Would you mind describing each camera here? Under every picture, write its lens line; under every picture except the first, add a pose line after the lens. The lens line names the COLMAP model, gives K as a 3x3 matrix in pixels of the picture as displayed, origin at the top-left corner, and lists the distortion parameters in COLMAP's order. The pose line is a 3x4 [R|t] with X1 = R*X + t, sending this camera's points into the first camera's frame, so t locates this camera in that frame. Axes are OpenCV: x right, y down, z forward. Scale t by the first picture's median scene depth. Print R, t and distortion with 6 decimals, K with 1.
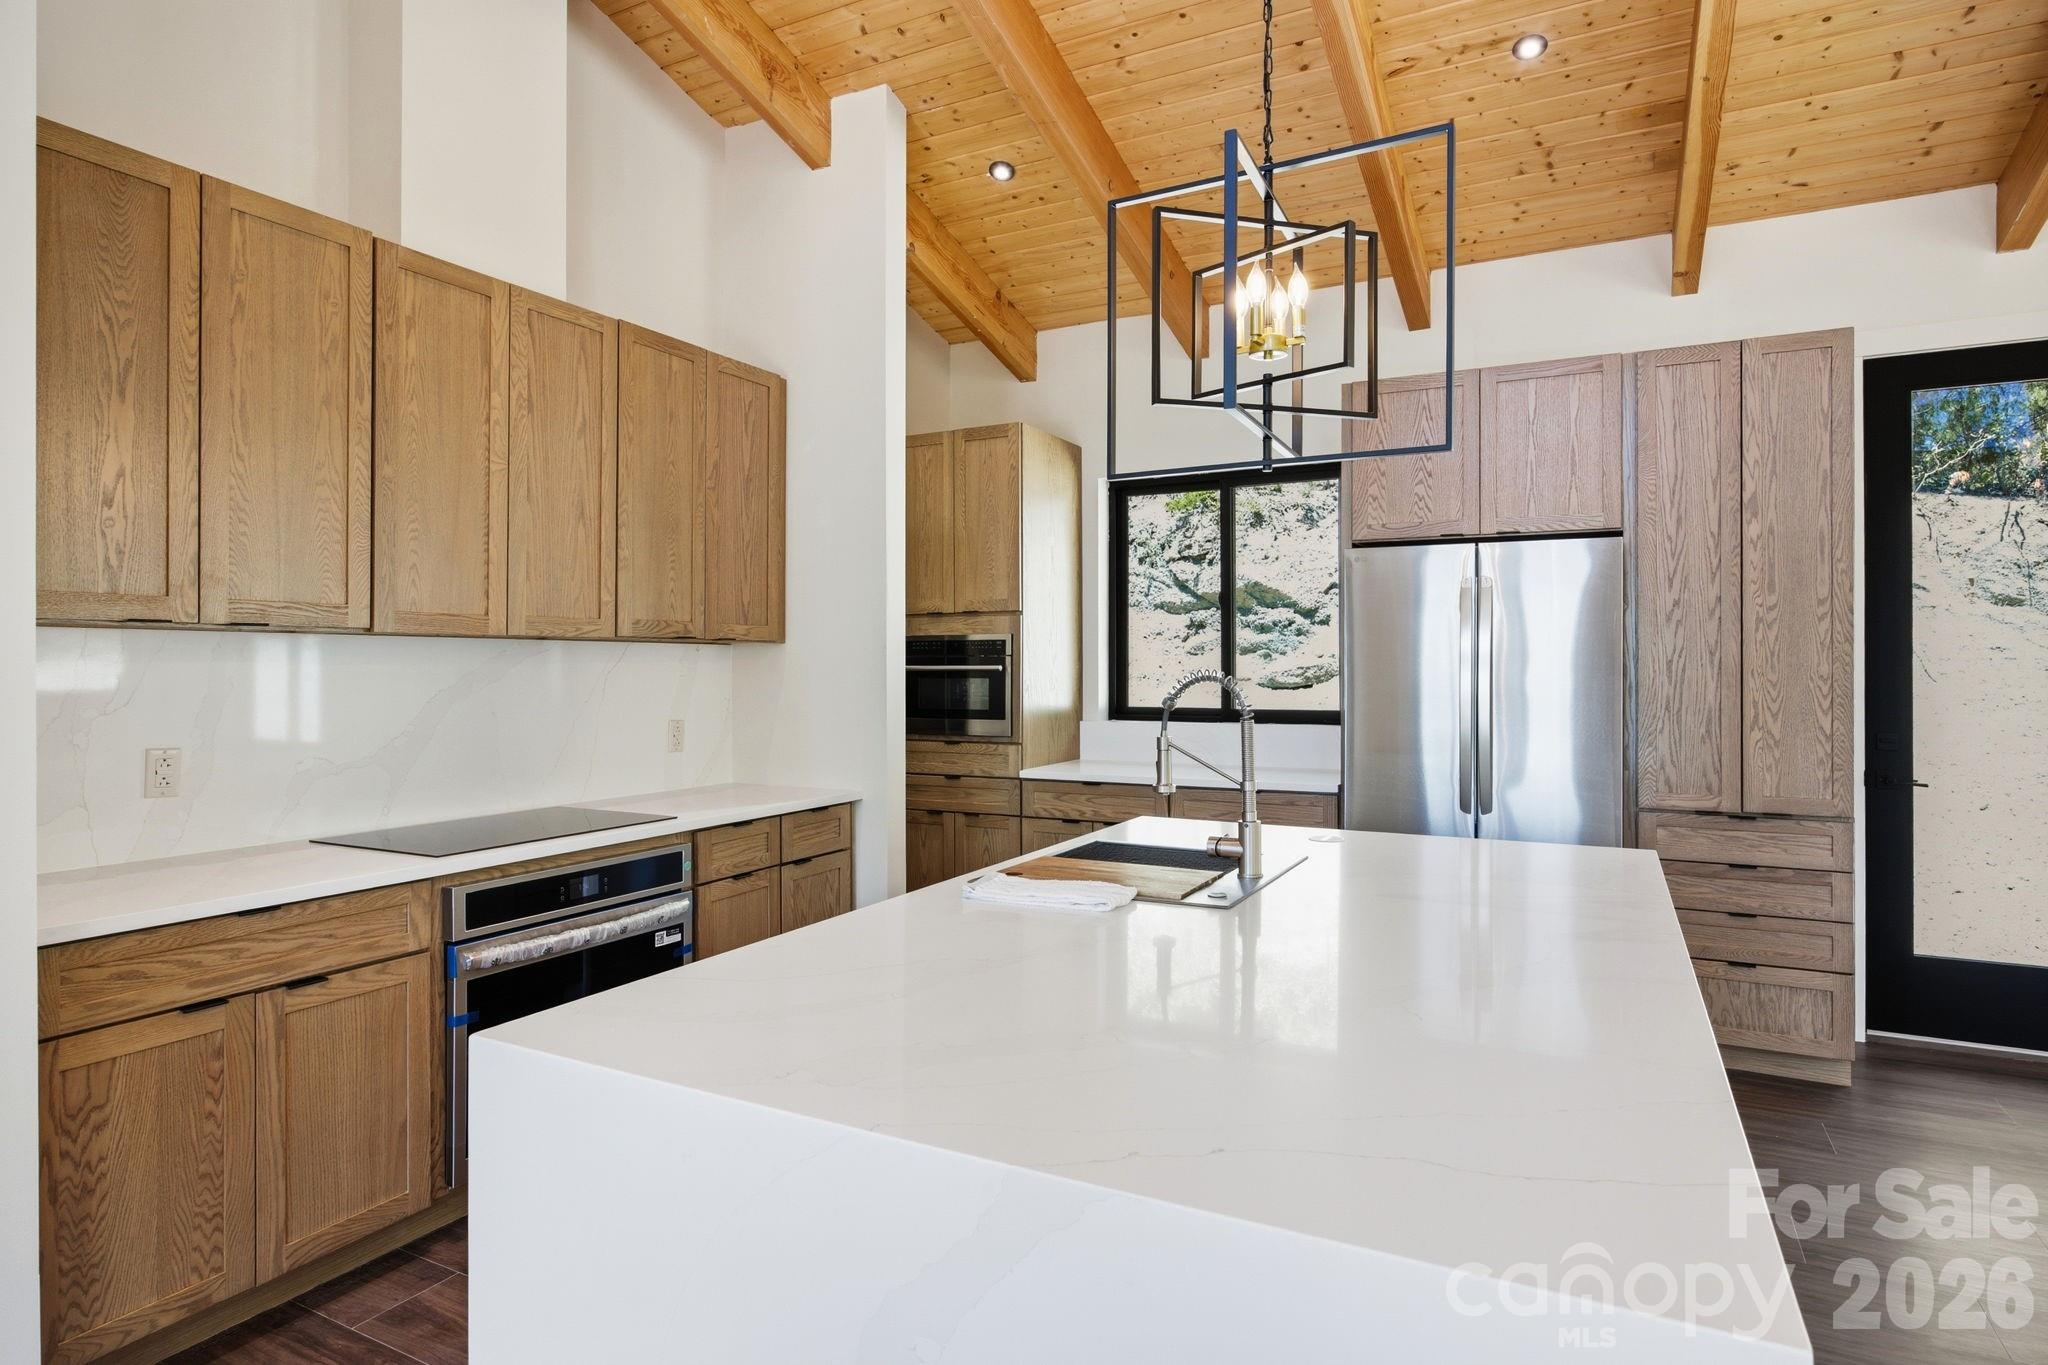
lens RADIAL K [[1105.3, 0, 1030.4], [0, 1105.3, 663.3], [0, 0, 1]] dist [-0.005235, -0.000680]
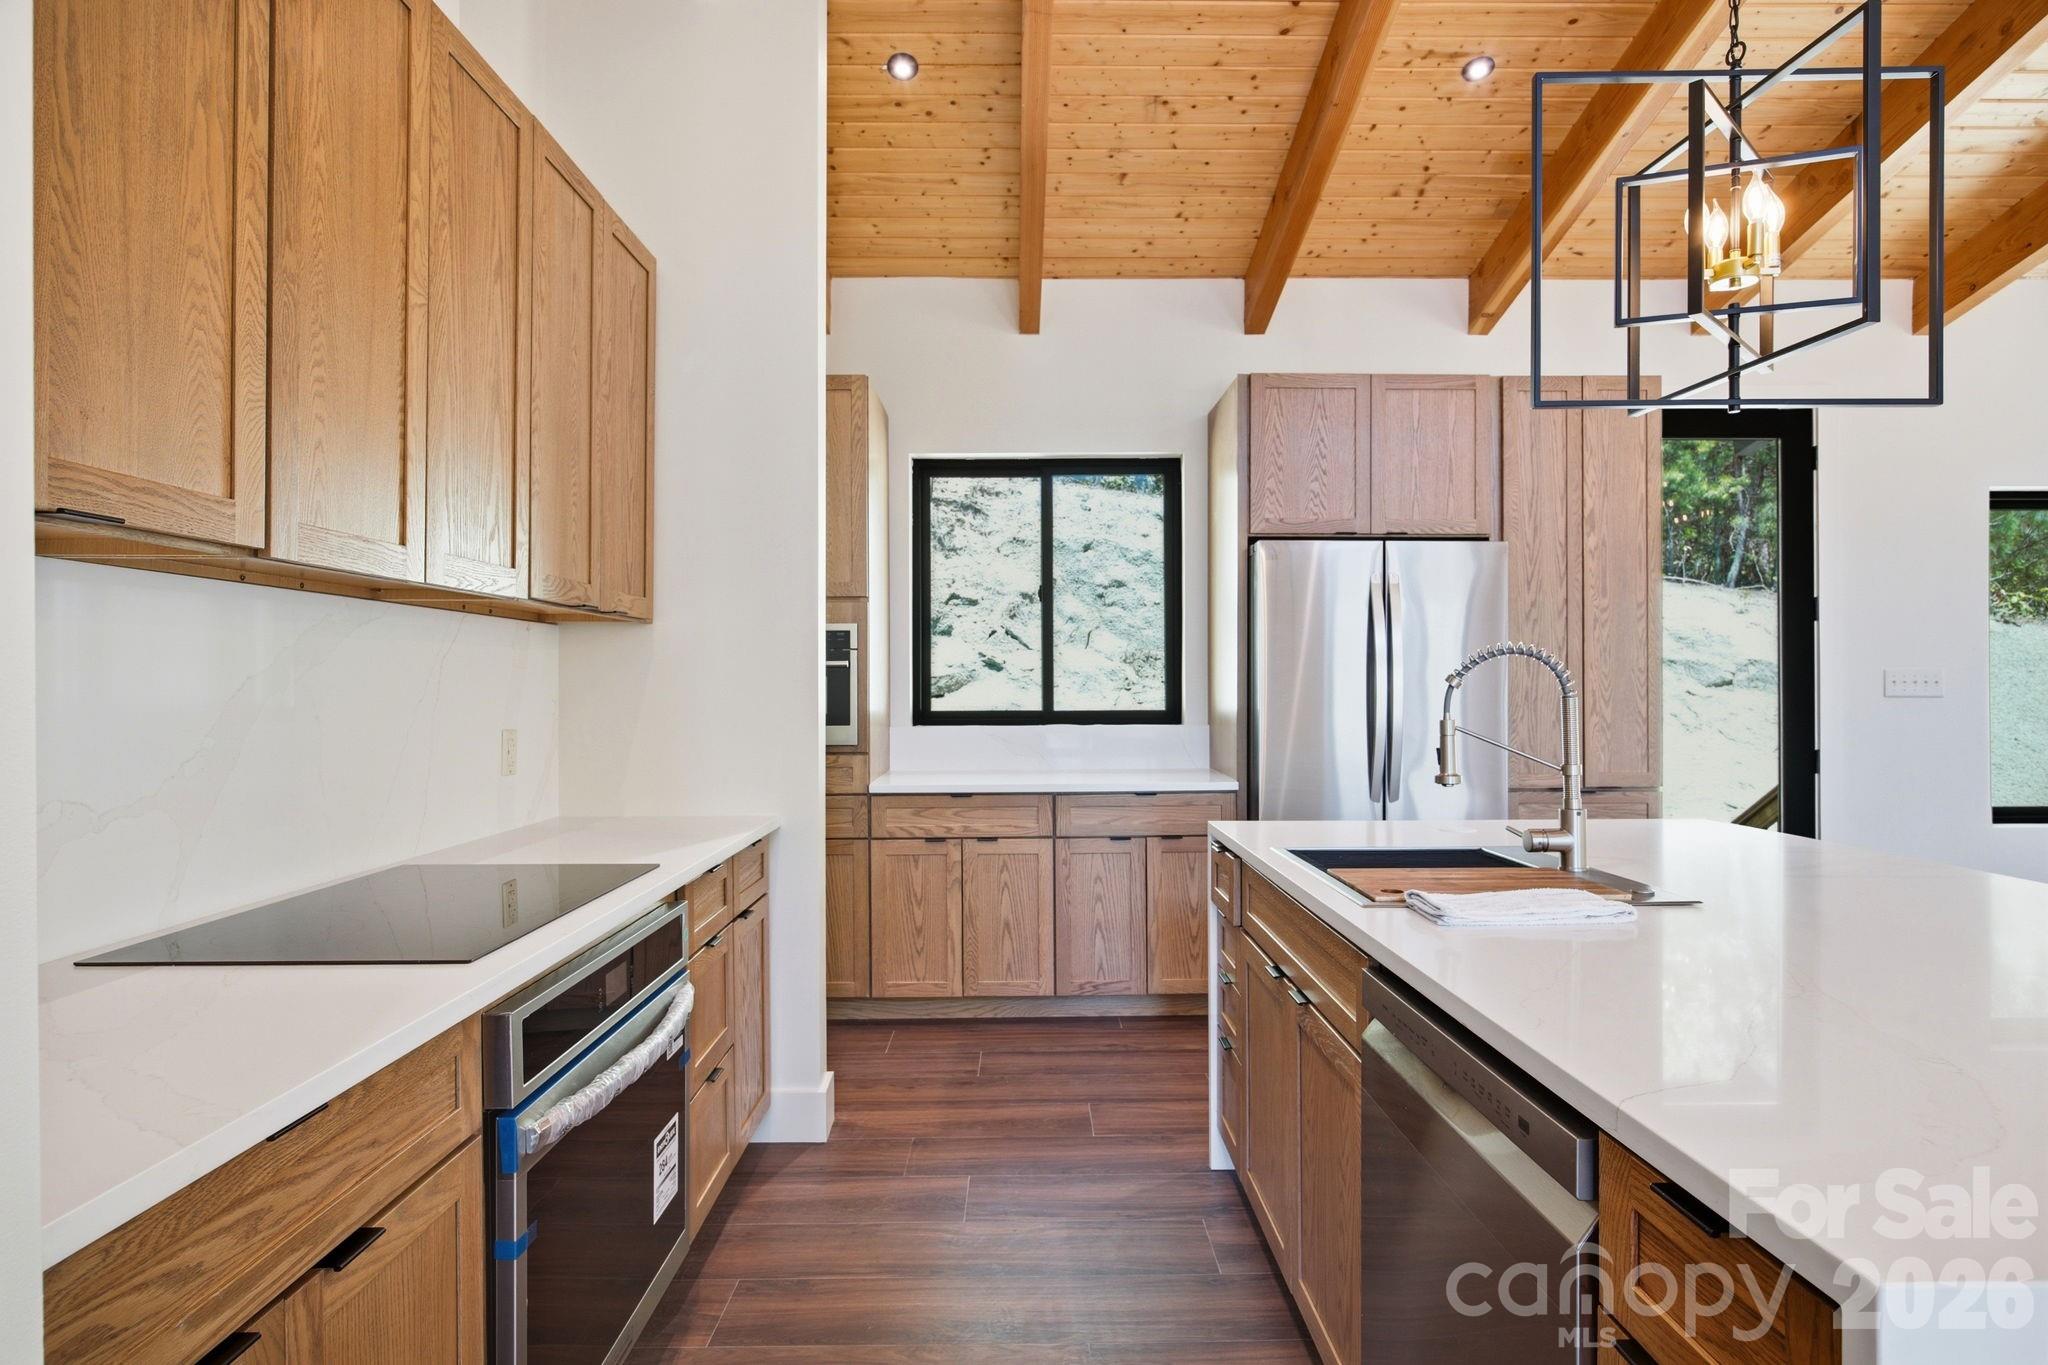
lens RADIAL K [[1085.6, 0, 1033.3], [0, 1085.6, 680.8], [0, 0, 1]] dist [-0.000606, 0.001766]
pose [[0.881315, -0.000791, 0.472528, -0.383332], [0.001649, 0.999998, -0.001403, 0.024438], [-0.472526, 0.002016, 0.881315, 0.268389]]
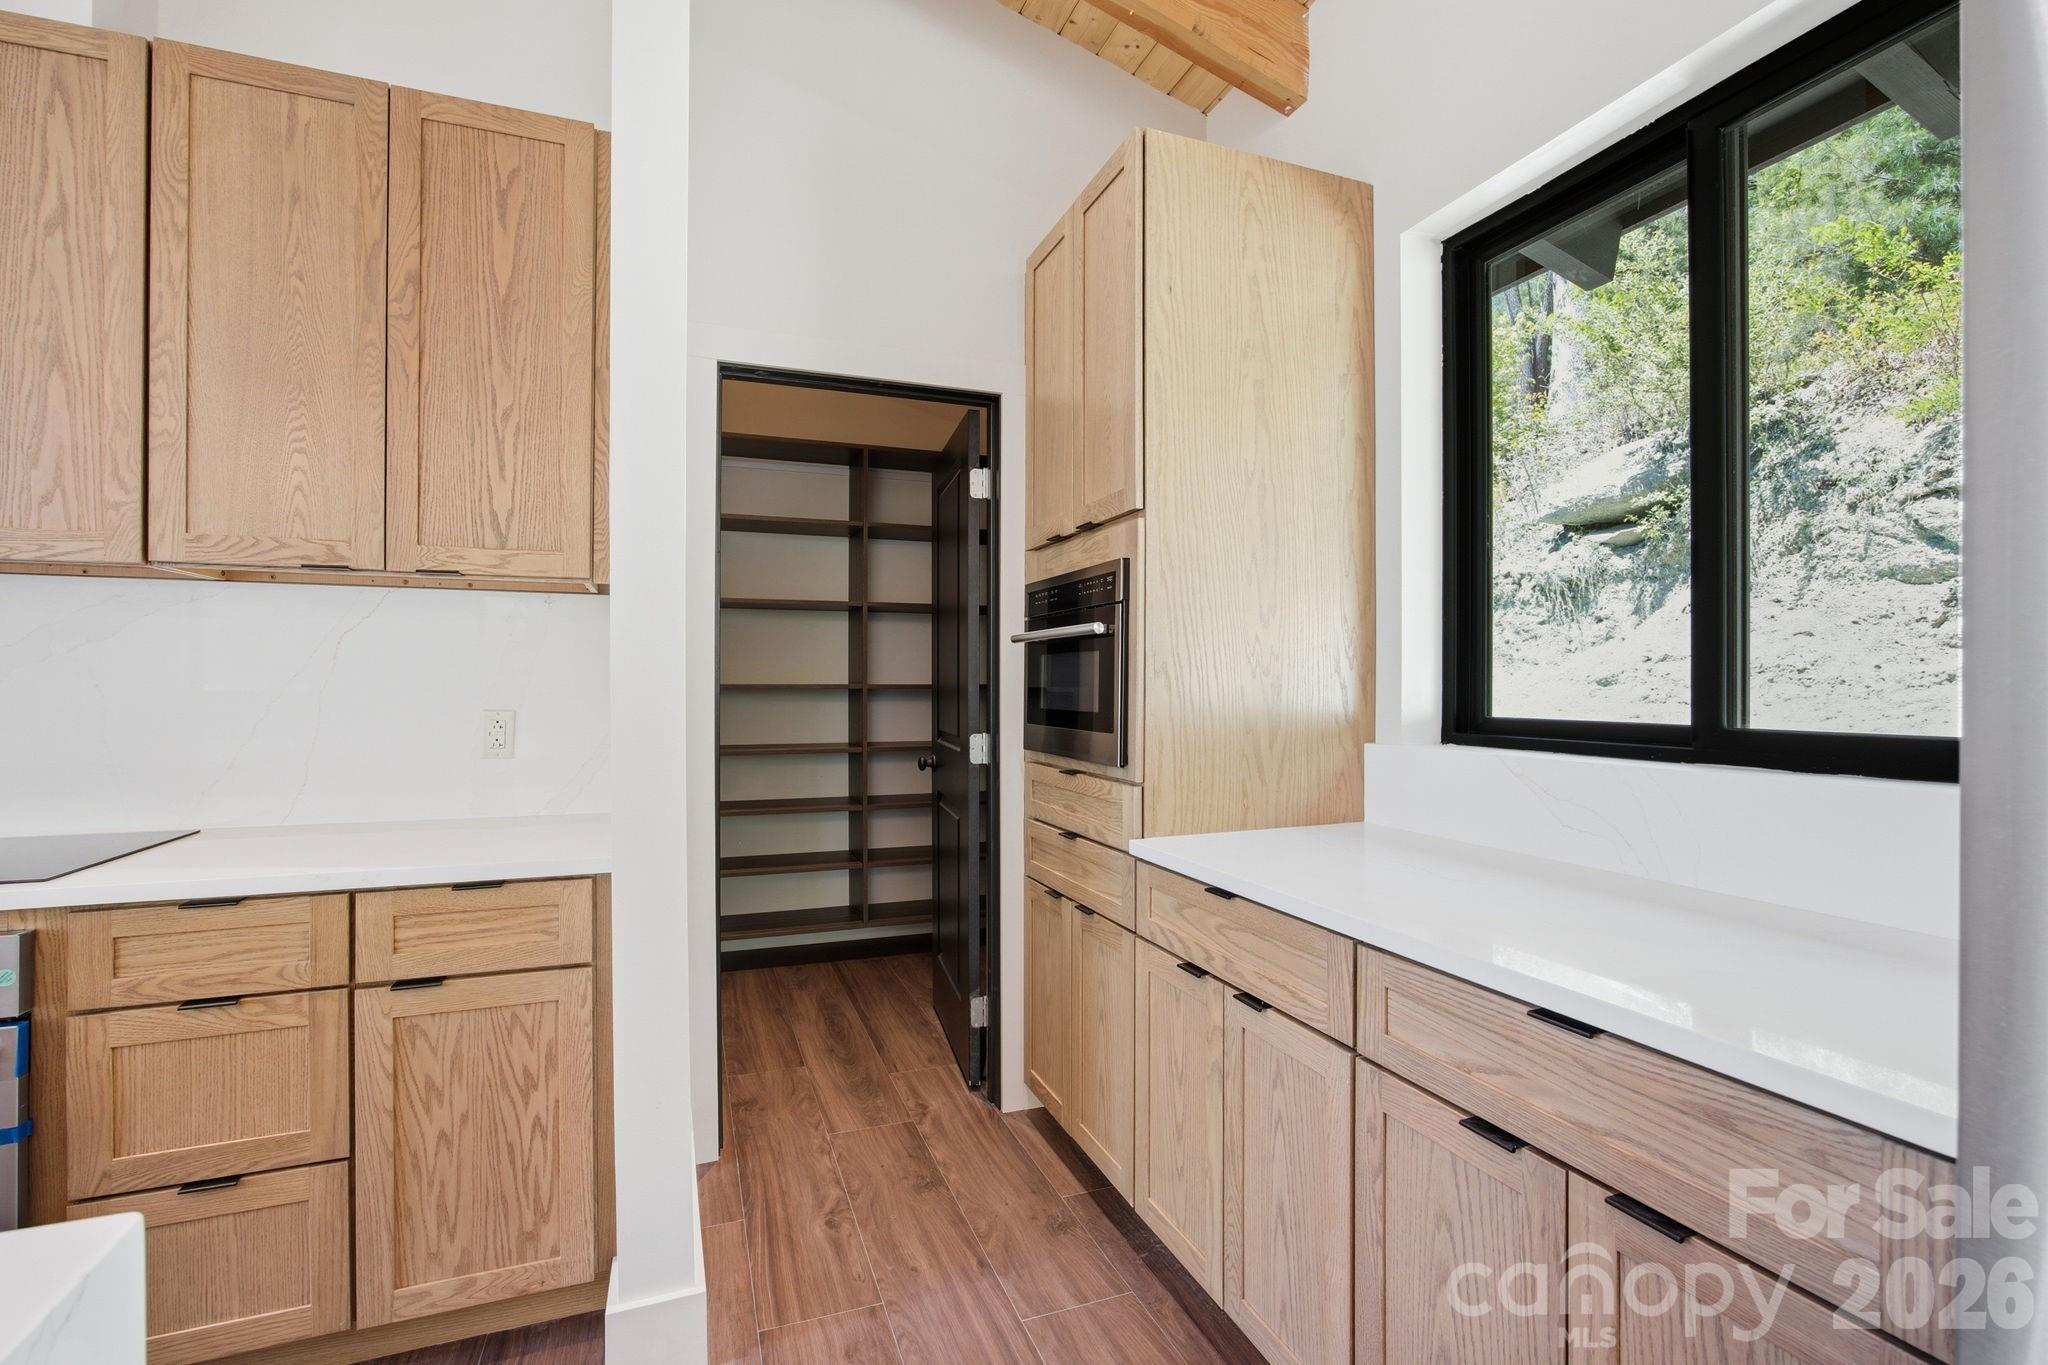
lens RADIAL K [[926.1, 0, 1033.4], [0, 926.1, 680.6], [0, 0, 1]] dist [-0.024703, 0.006985]
pose [[0.751417, 0.000361, -0.659828, 0.294886], [-0.001685, 0.999998, -0.001371, 0.037482], [0.659826, 0.002142, 0.751416, 0.874092]]
